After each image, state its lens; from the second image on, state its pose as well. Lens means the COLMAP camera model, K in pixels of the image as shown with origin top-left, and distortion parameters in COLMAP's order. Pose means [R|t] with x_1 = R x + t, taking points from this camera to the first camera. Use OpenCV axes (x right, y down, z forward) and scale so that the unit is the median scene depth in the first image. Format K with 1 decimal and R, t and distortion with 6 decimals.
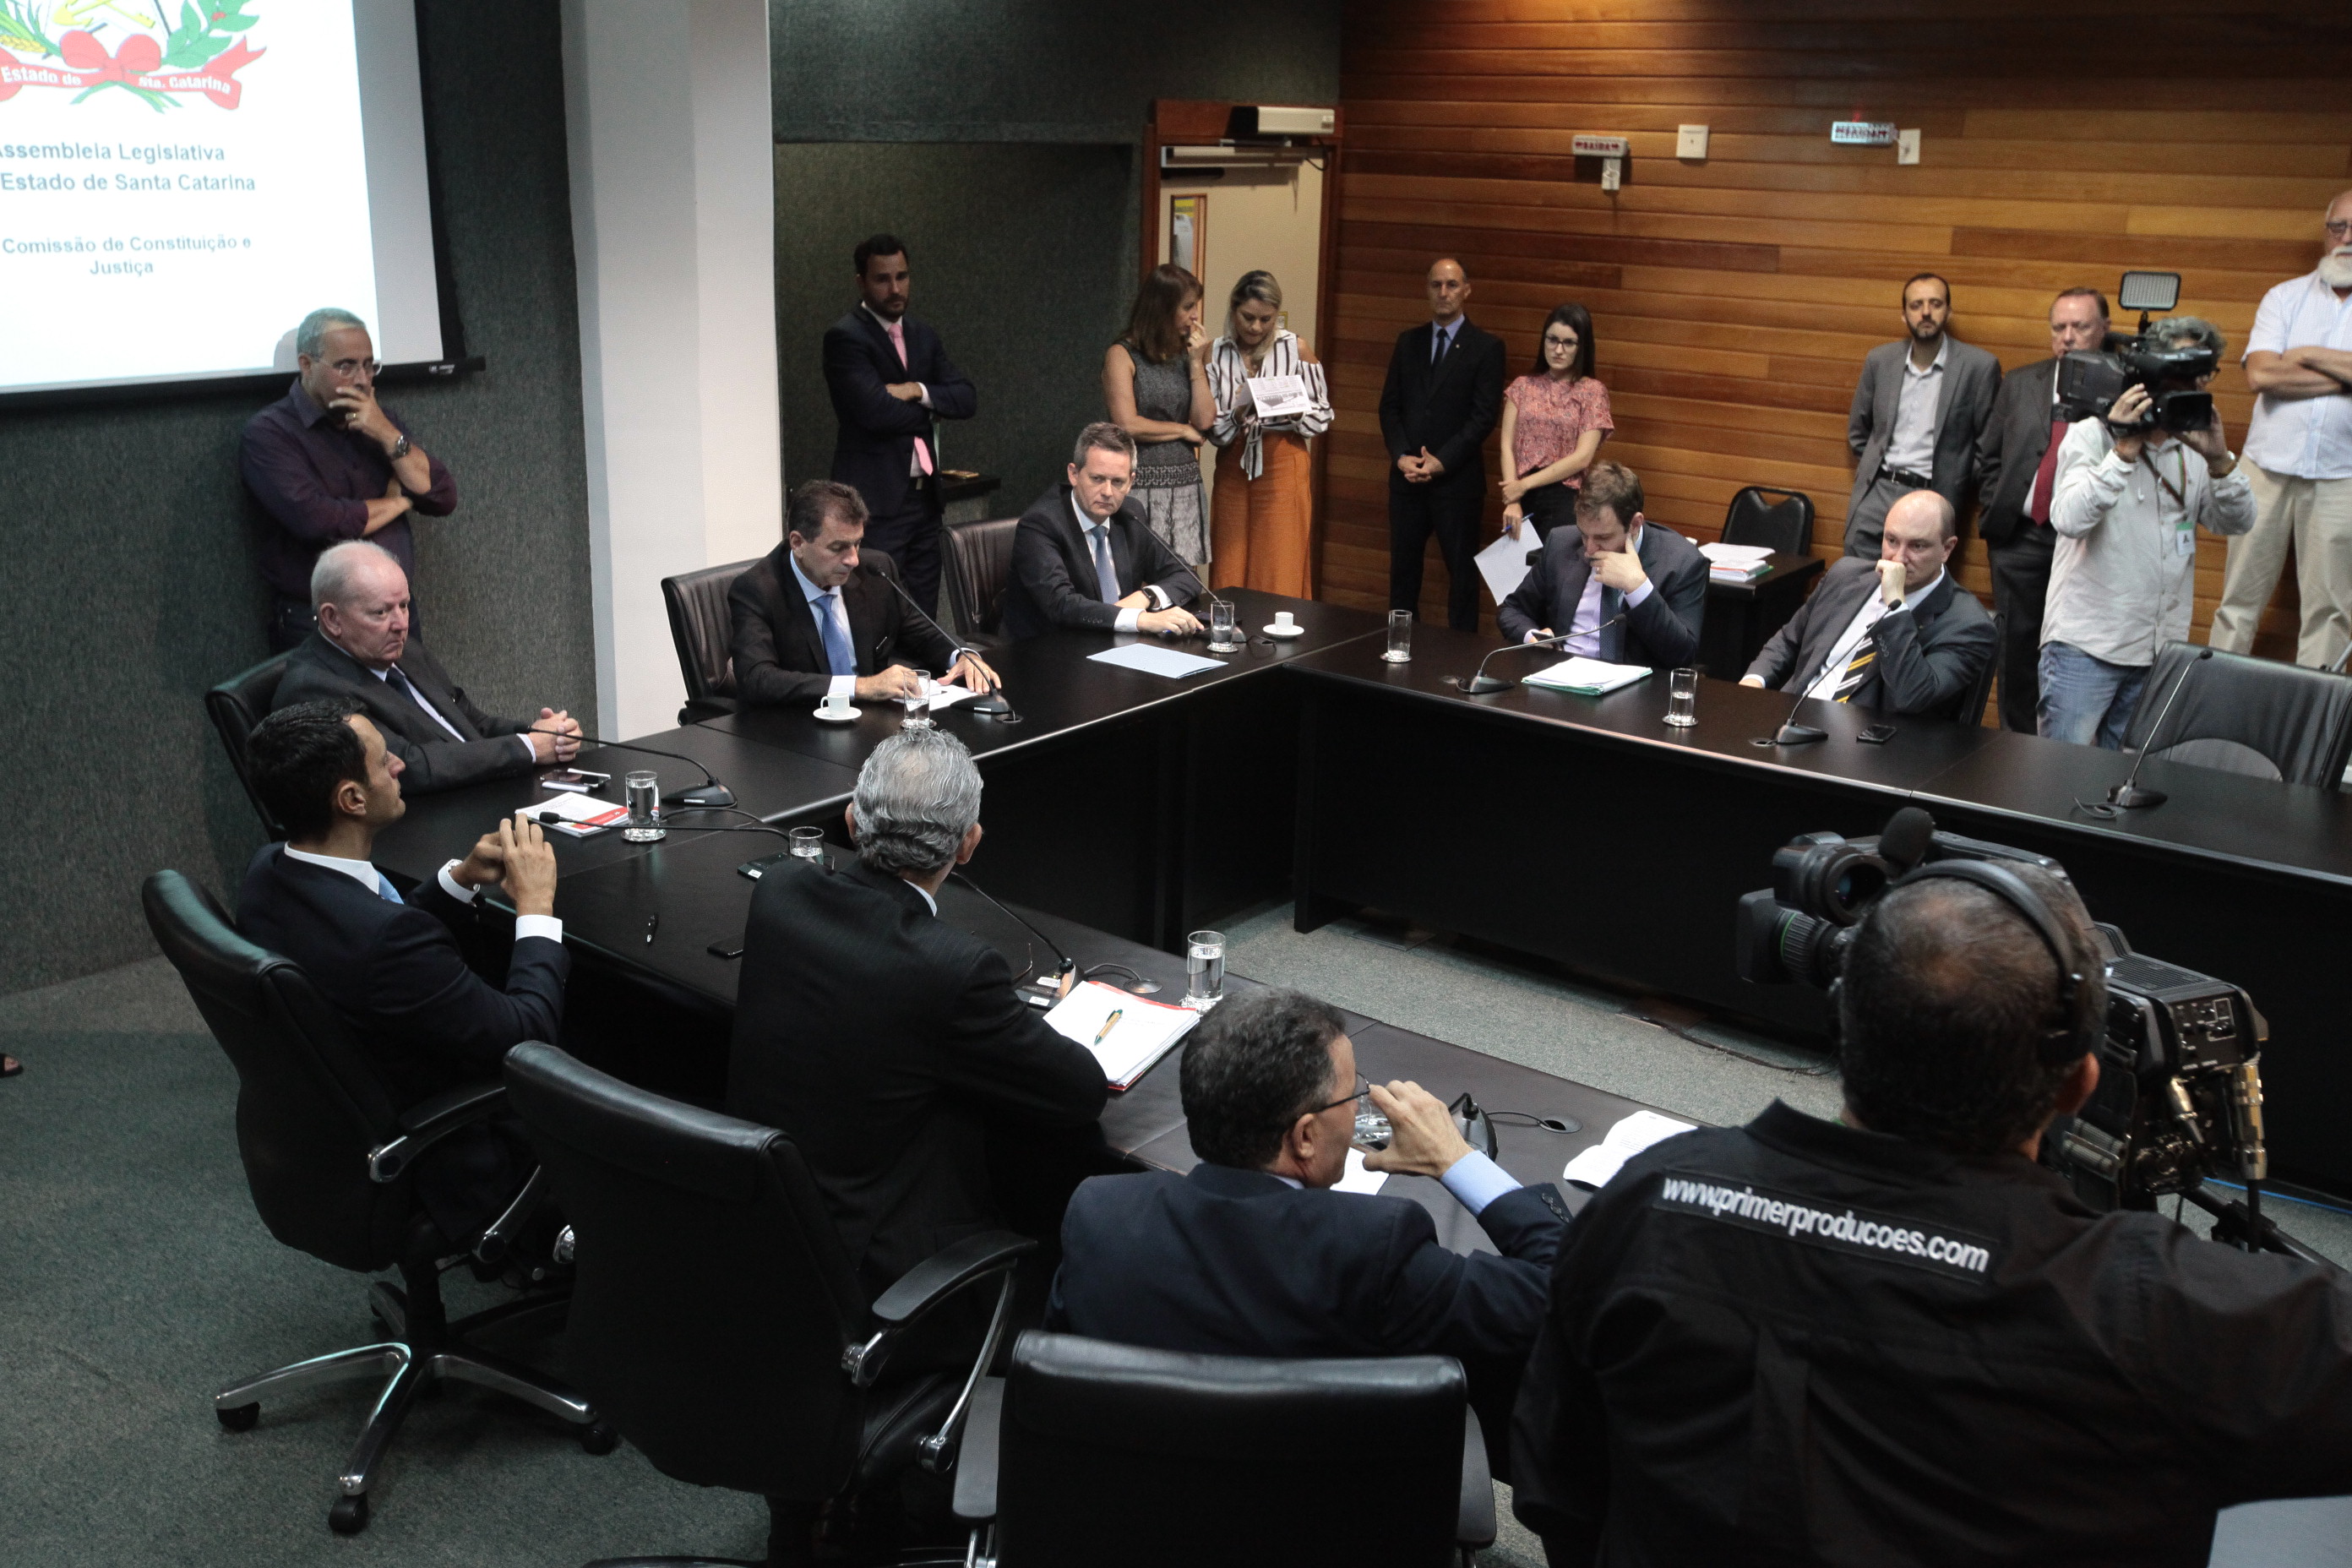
lens RADIAL K [[2260.9, 0, 1176.0], [0, 2260.9, 784.0], [0, 0, 1]] dist [0.000166, 0.131964]
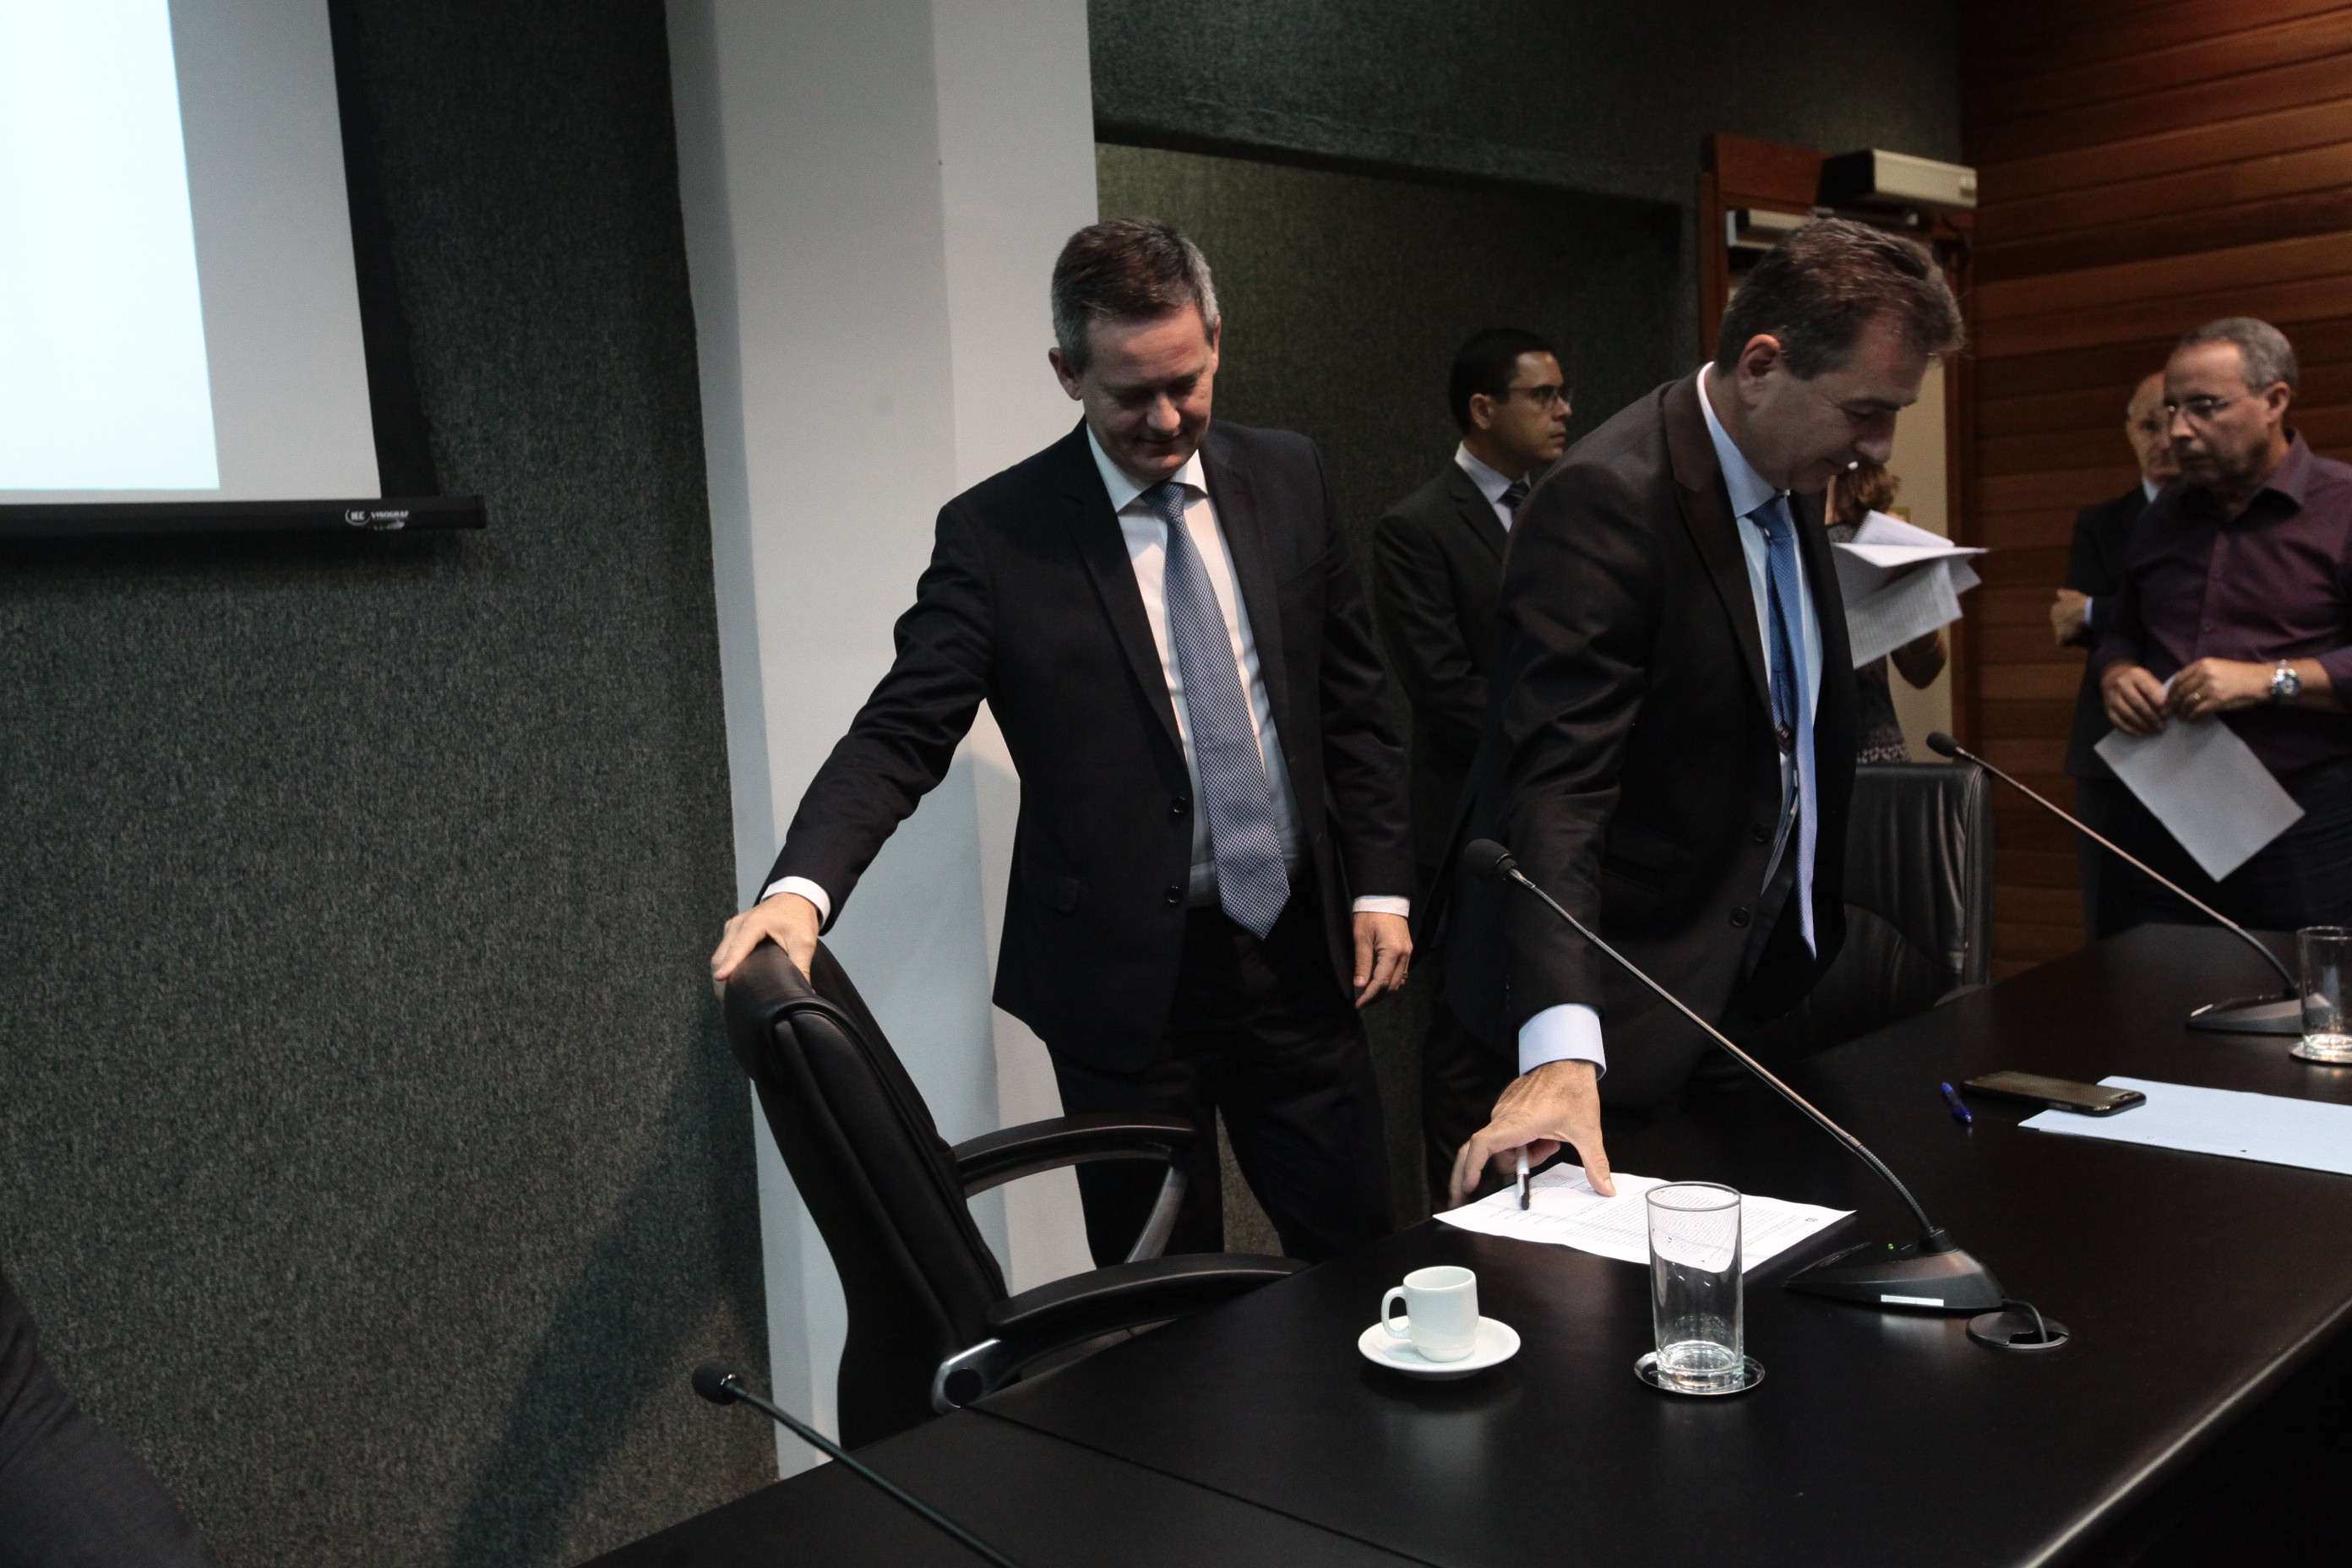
lens RADIAL K [[2260.9, 0, 1176.0], [0, 2260.9, 784.0], [0, 0, 1]] dist [0.000166, 0.131964]
pose [[0.991505, -0.070811, -0.109104, -0.126763], [0.048333, 0.979337, -0.196377, -0.039974], [0.120755, 0.189435, 0.974440, 0.597618]]
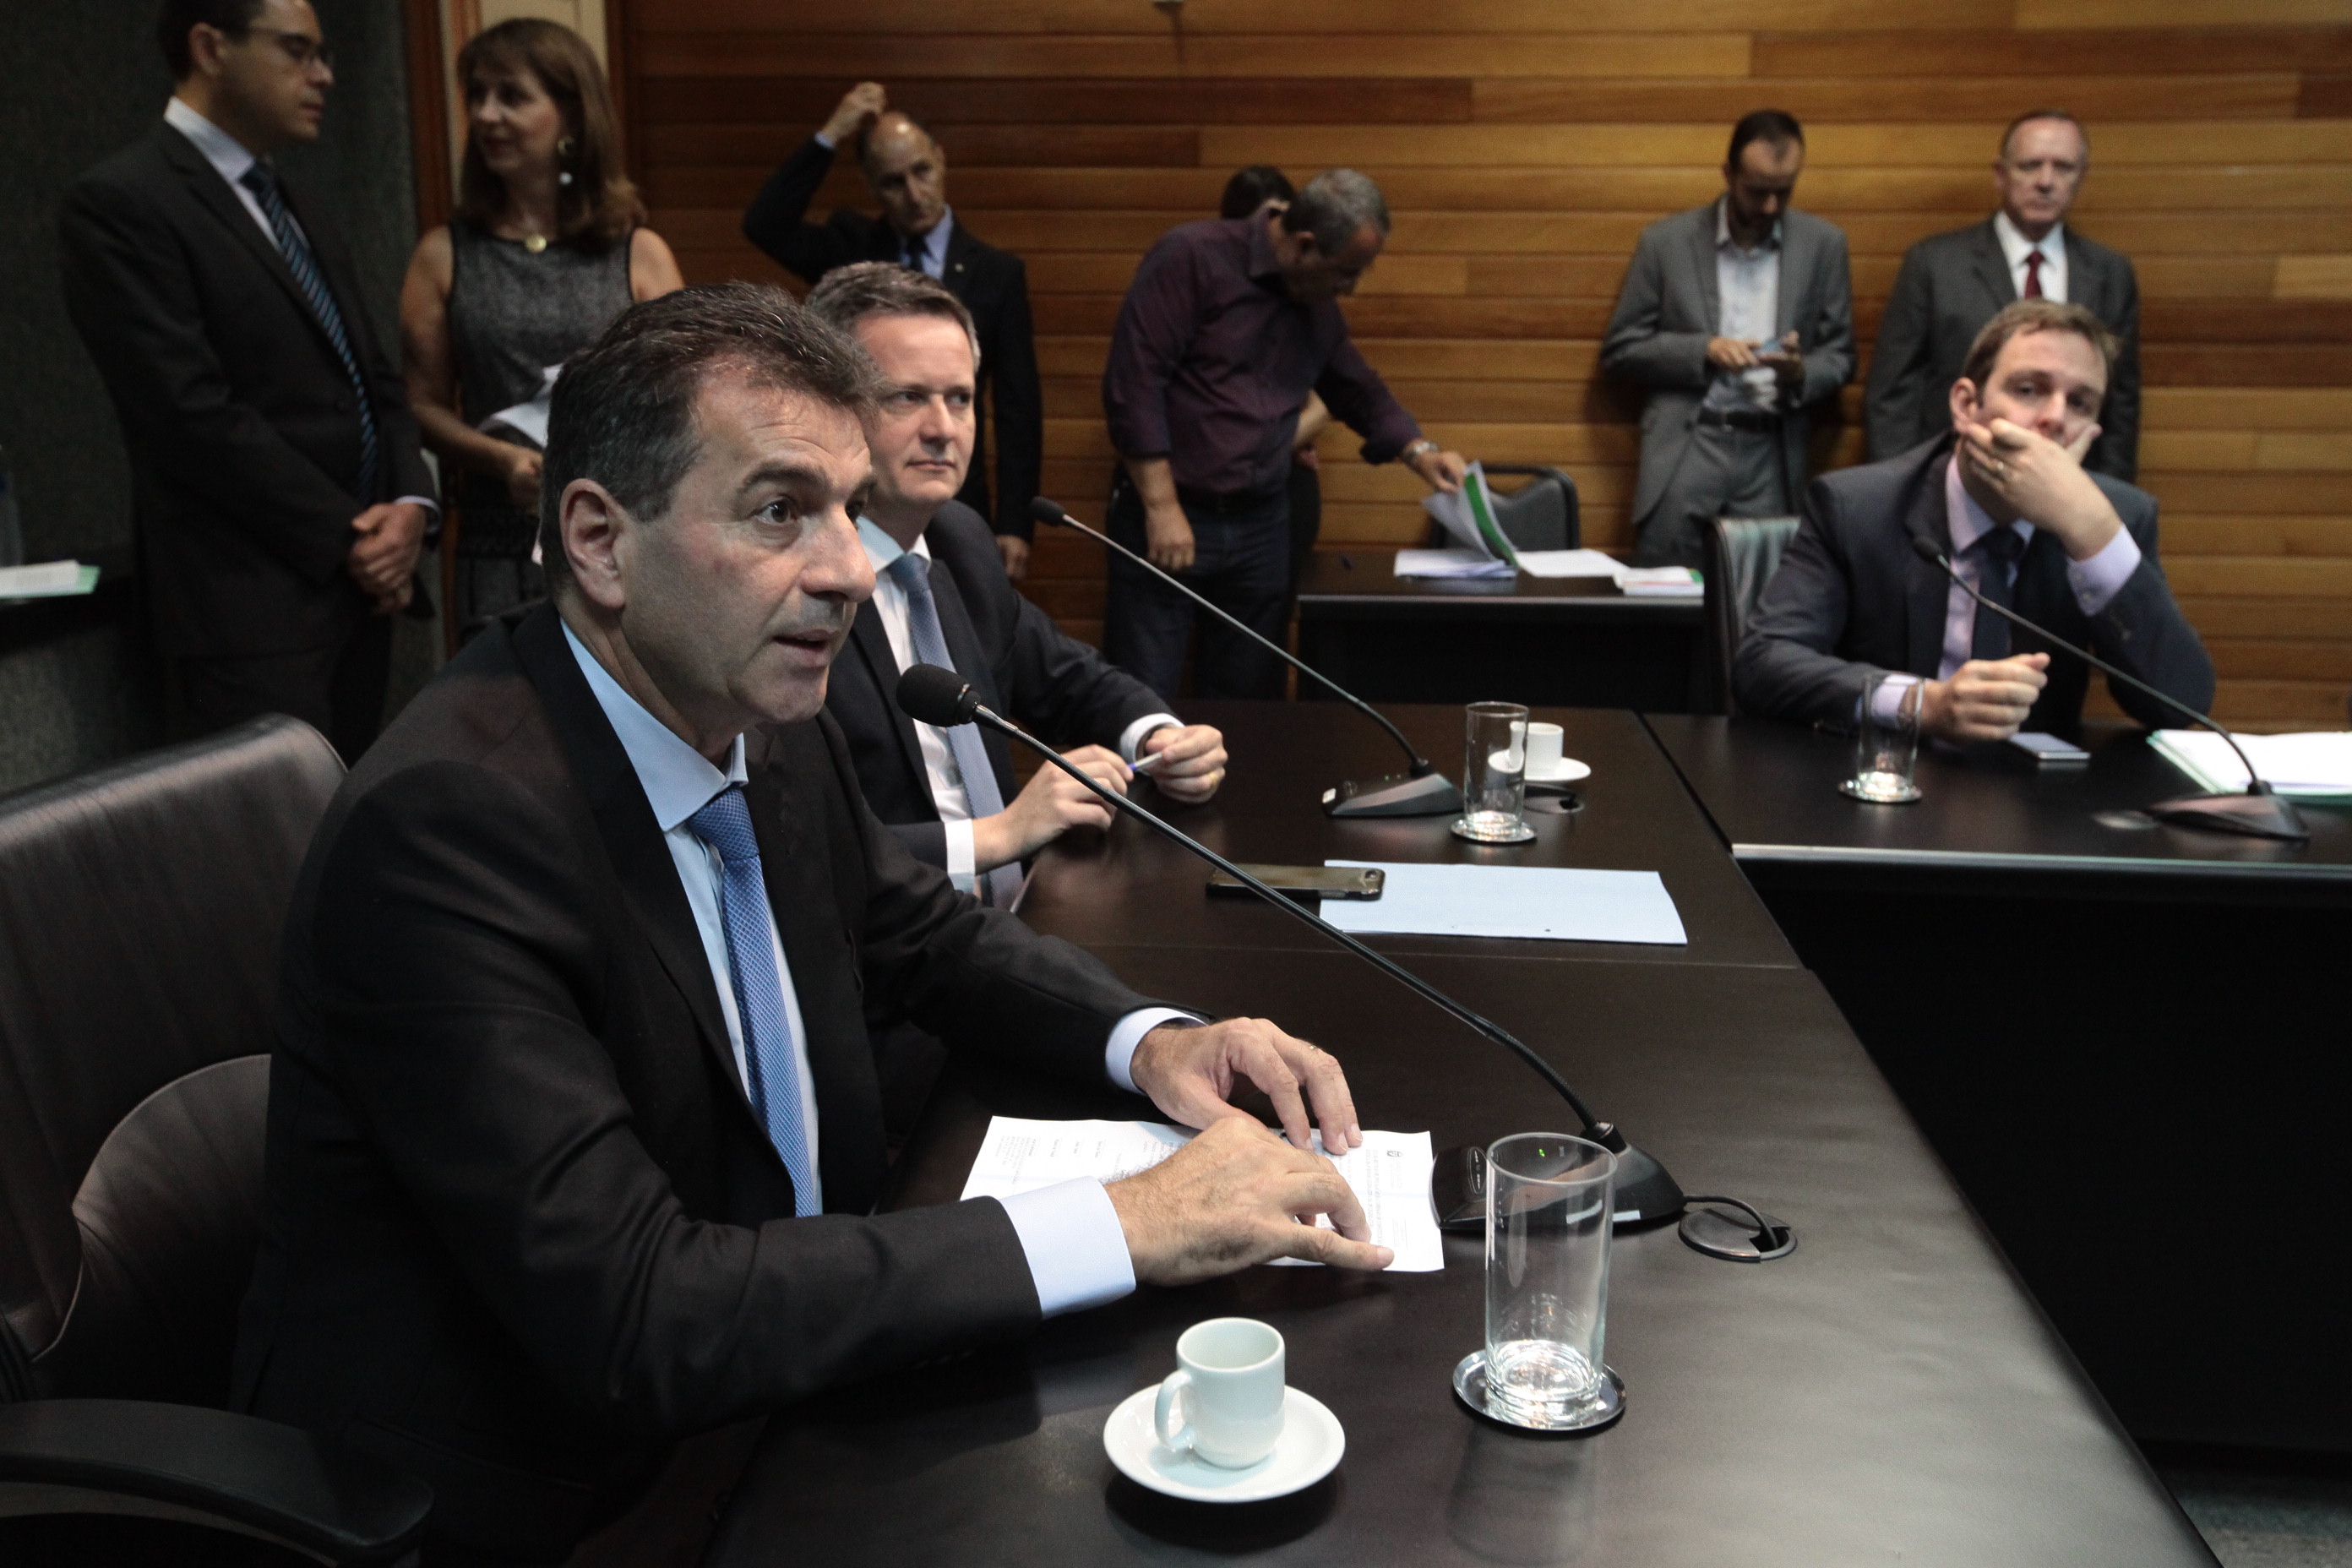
lens RADIAL K [[2260.9, 0, 1176.0], [0, 2260.9, 784.0], [0, 0, 1]] dist [0.000166, 0.131964]
pose [[0.857372, -0.127877, 0.498558, -0.183497], [0.157720, 0.987320, -0.017989, -0.061813], [-0.489936, 0.094056, 0.866669, 0.676952]]
